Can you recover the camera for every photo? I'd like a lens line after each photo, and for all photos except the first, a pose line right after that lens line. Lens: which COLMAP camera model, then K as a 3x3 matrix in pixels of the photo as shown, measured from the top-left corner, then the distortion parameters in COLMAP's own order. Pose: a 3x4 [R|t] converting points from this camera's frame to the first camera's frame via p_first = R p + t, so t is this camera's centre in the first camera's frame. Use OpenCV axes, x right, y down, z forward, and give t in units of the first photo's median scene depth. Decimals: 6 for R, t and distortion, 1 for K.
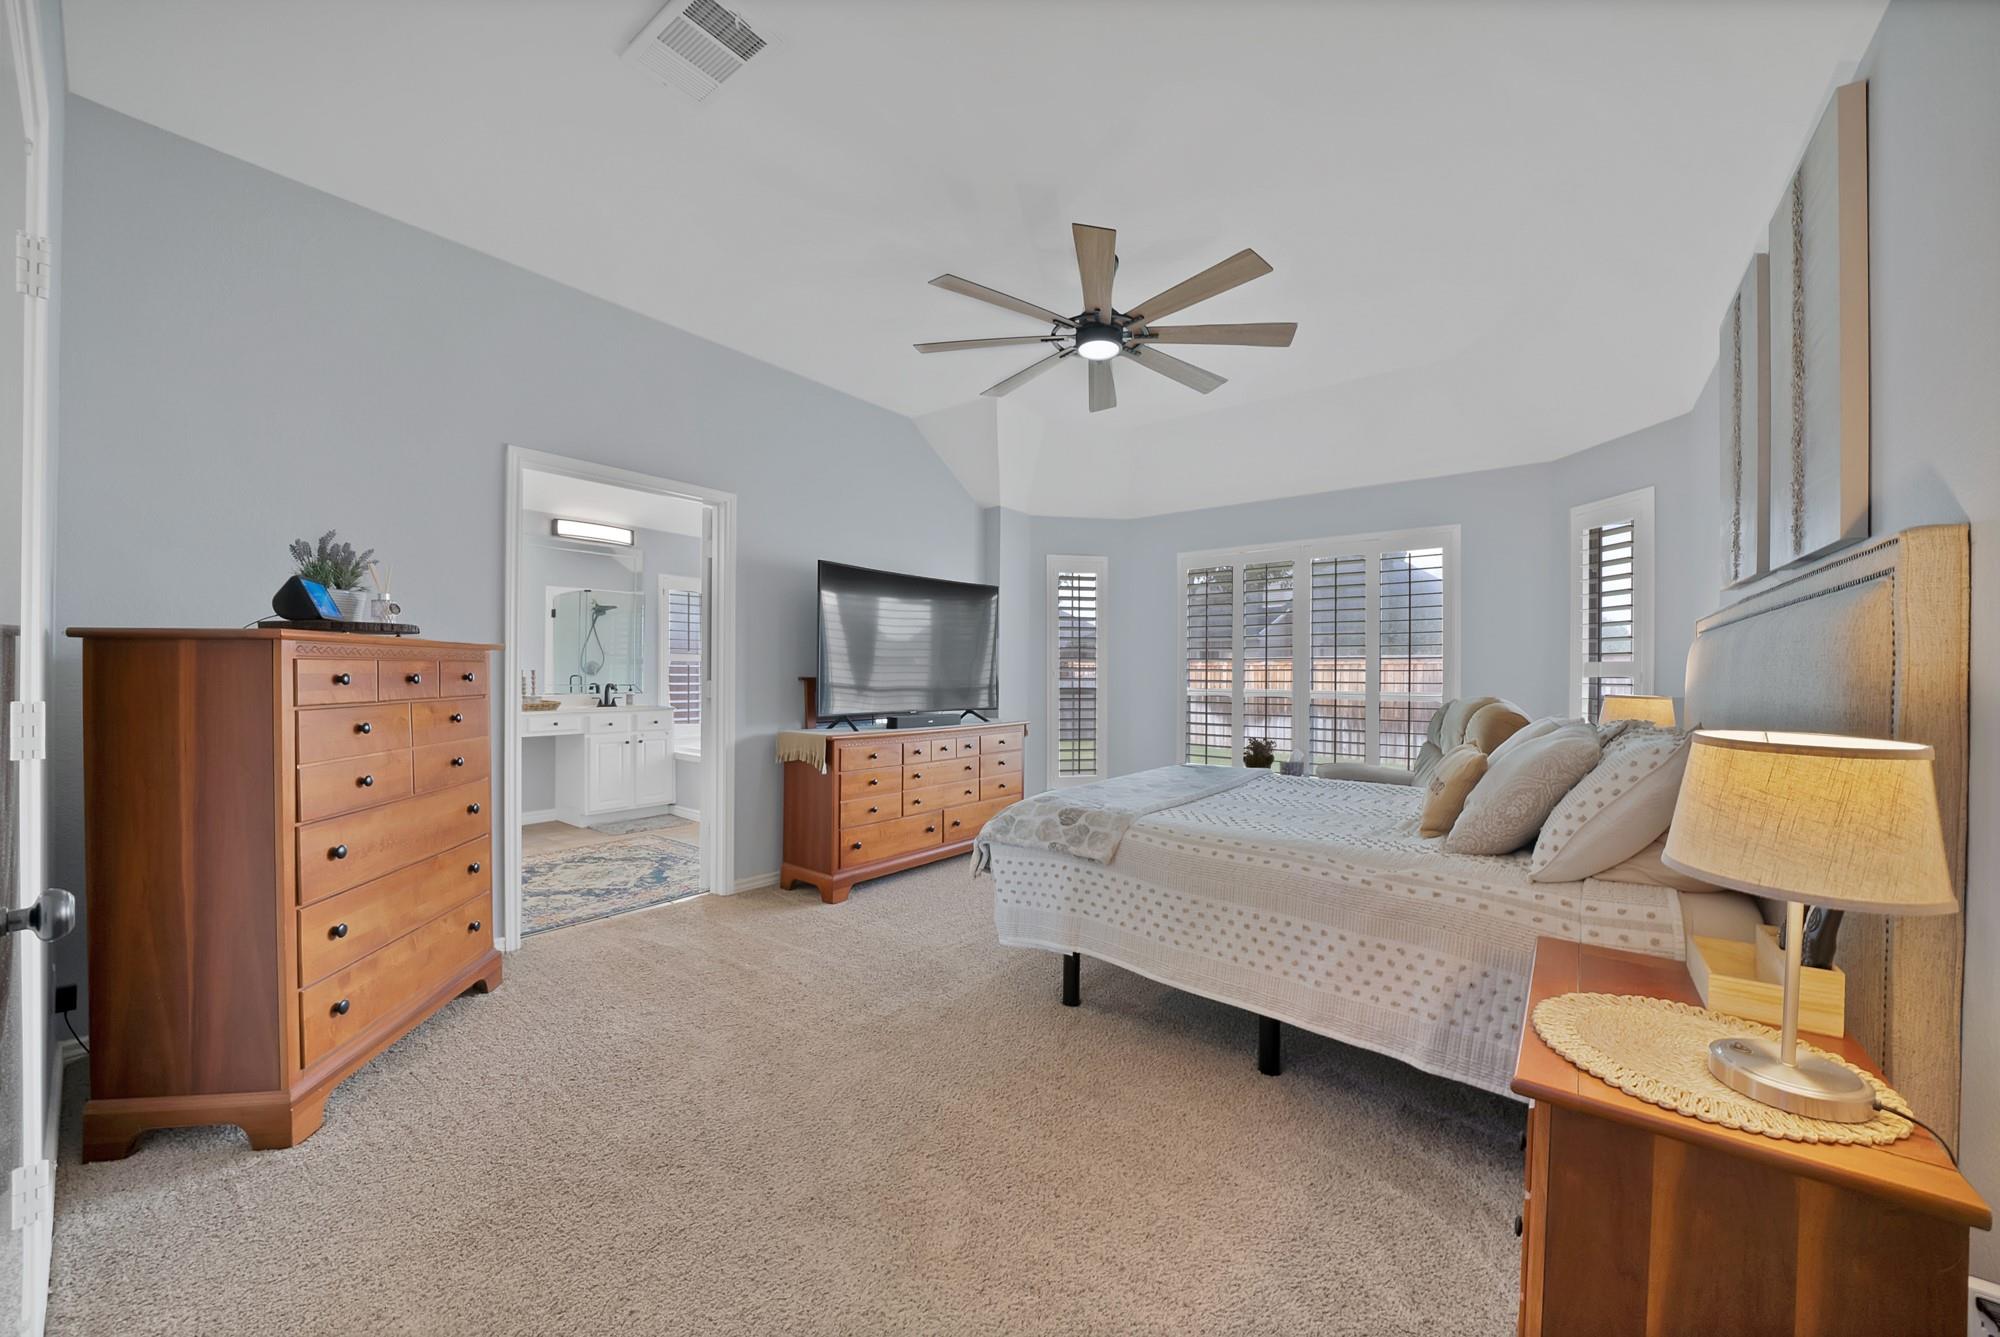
lens RADIAL K [[719.8, 0, 1000.9], [0, 719.8, 672.2], [0, 0, 1]] dist [-0.023864, -0.000066]
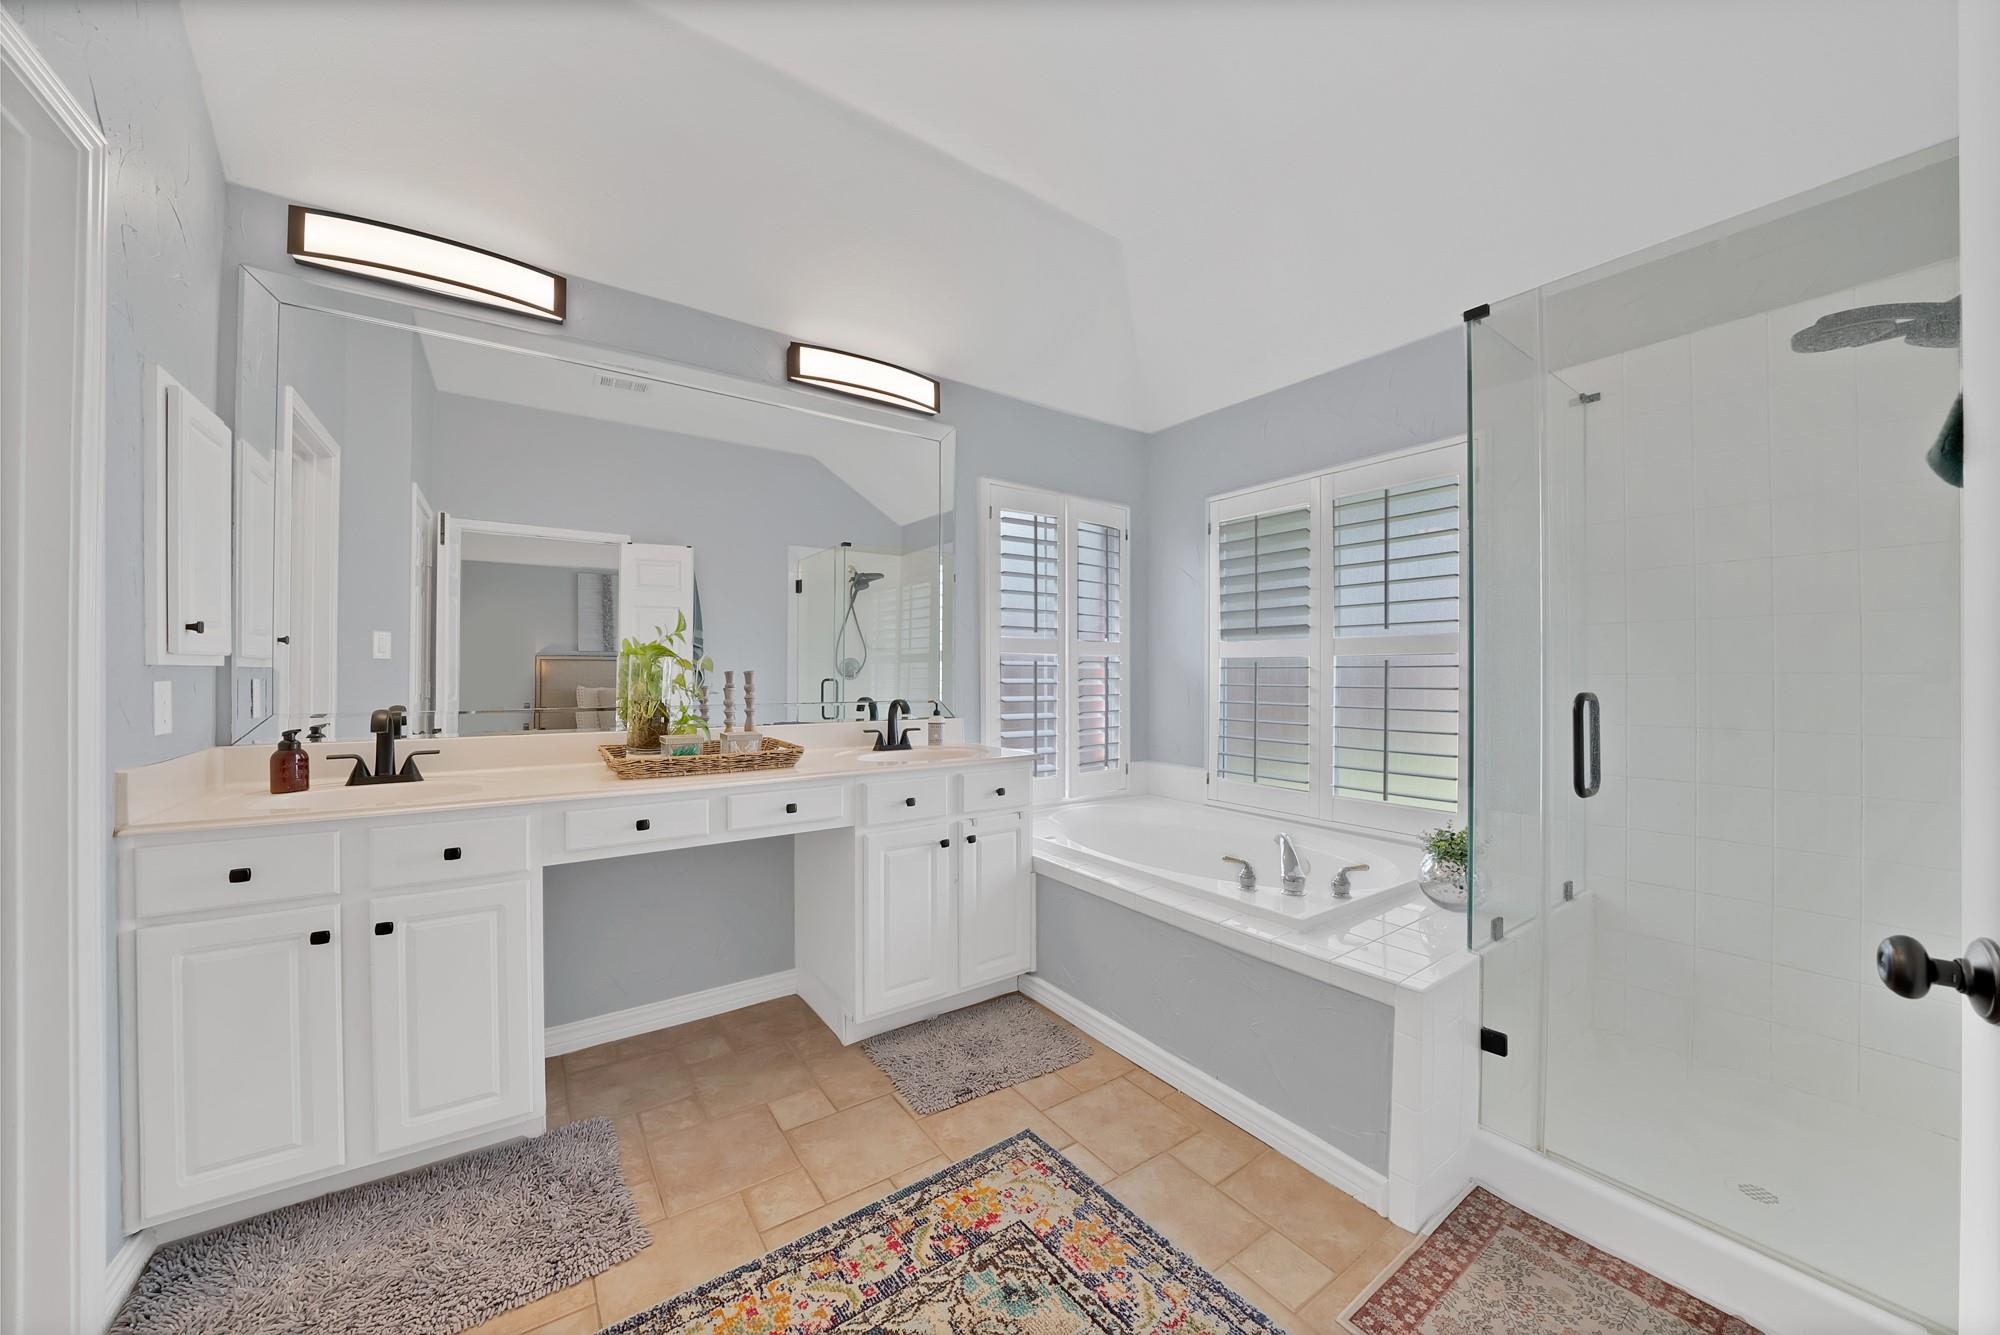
lens RADIAL K [[726.3, 0, 1009.9], [0, 726.3, 671.7], [0, 0, 1]] dist [-0.033660, 0.005540]
pose [[0.959599, 0.000051, -0.281372, -0.343337], [-0.000749, 0.999997, -0.002374, -0.001519], [0.281371, 0.002489, 0.959596, 0.564104]]
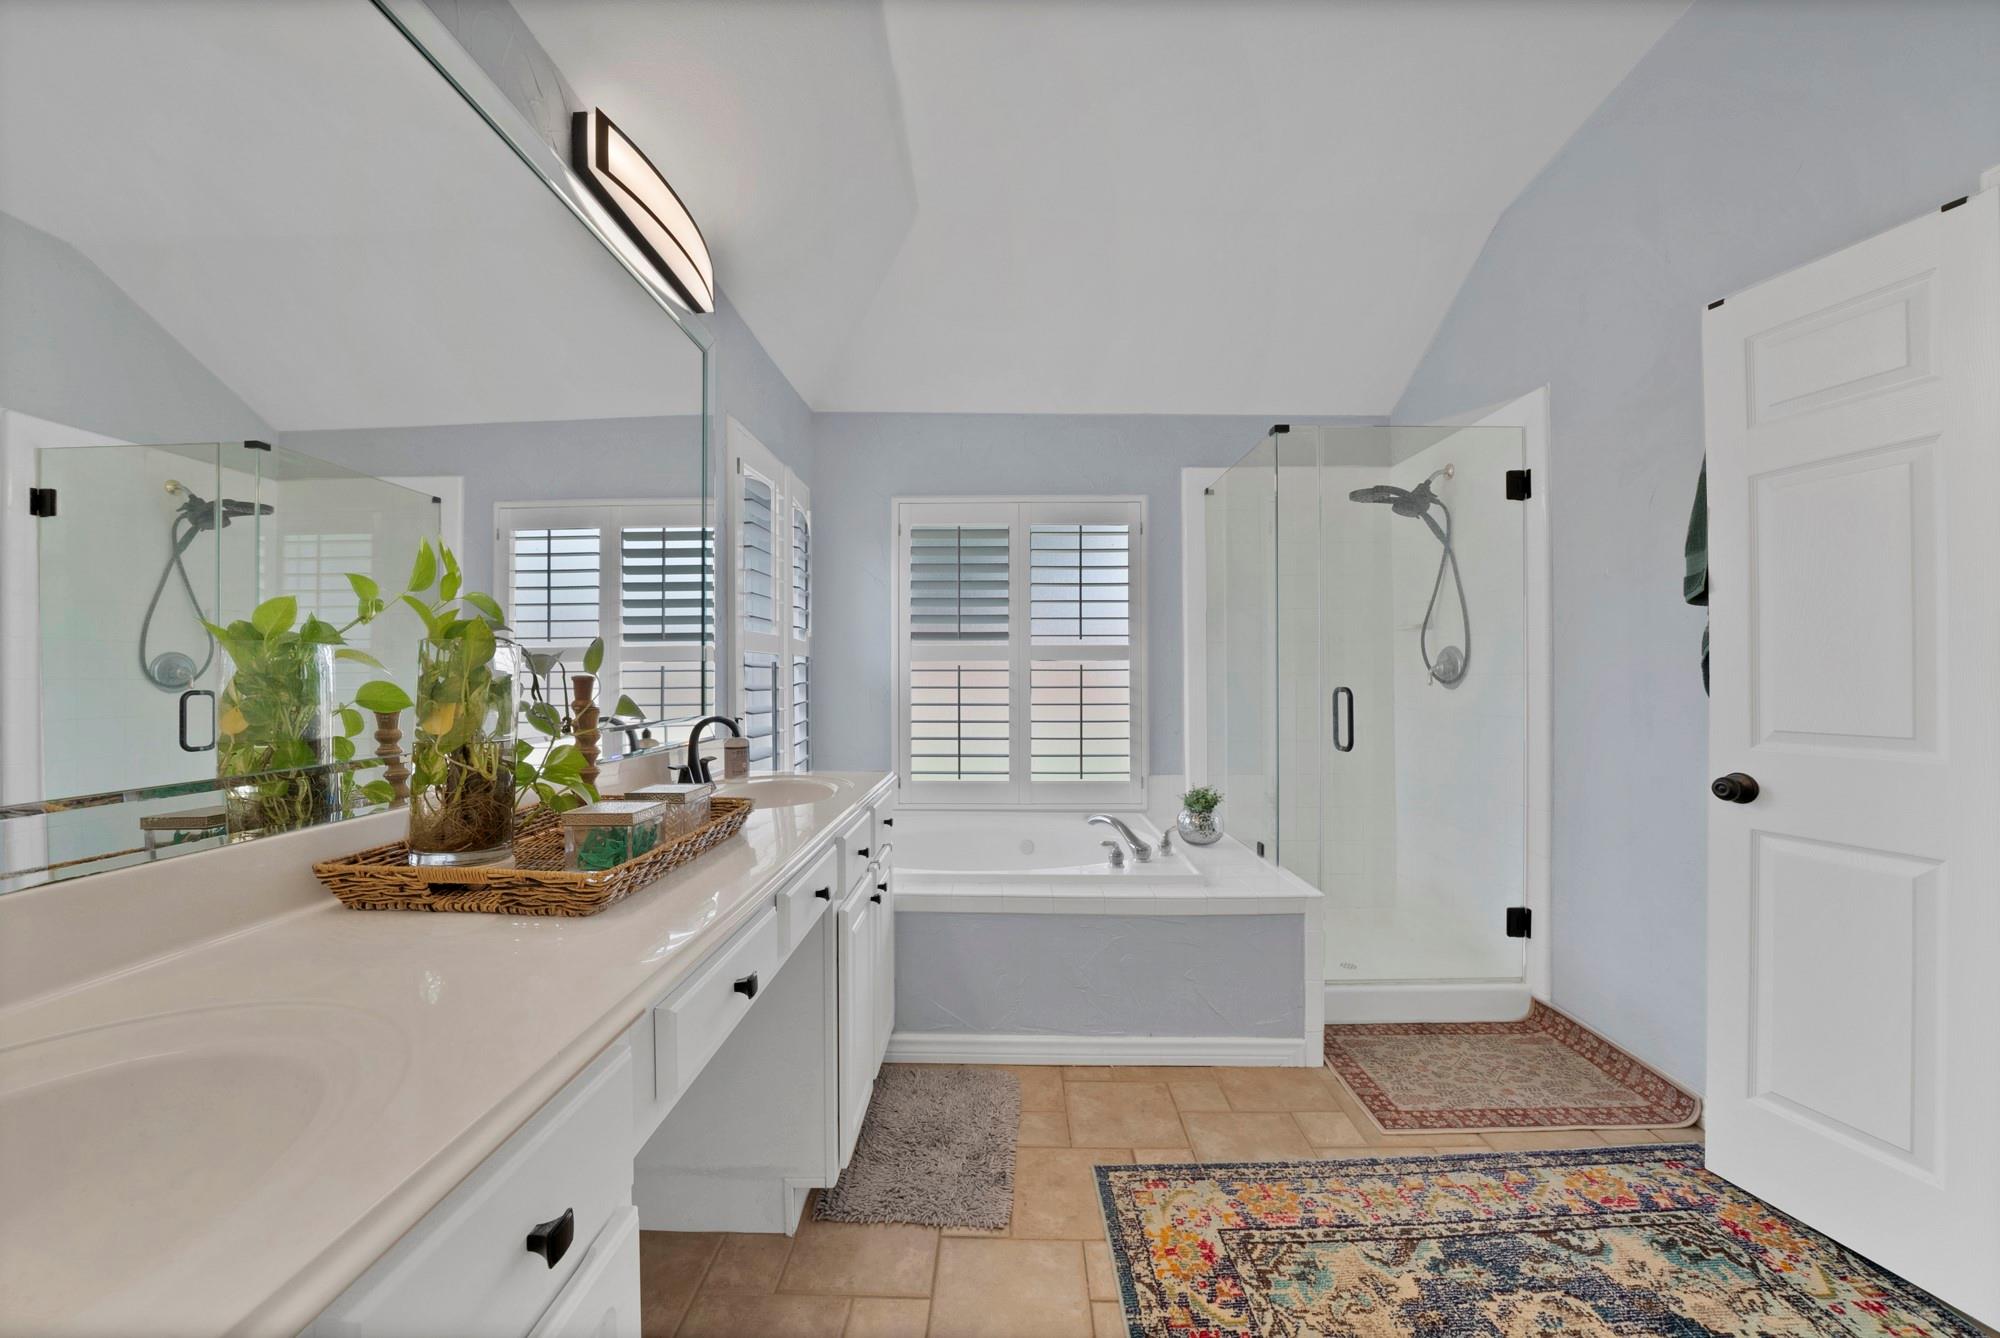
lens RADIAL K [[725.4, 0, 1000.1], [0, 725.4, 670.5], [0, 0, 1]] dist [-0.037593, 0.005513]
pose [[0.787607, 0.000950, 0.616177, -0.661223], [0.004013, 0.999970, -0.006671, -0.002192], [-0.616164, 0.007727, 0.787580, 0.671028]]
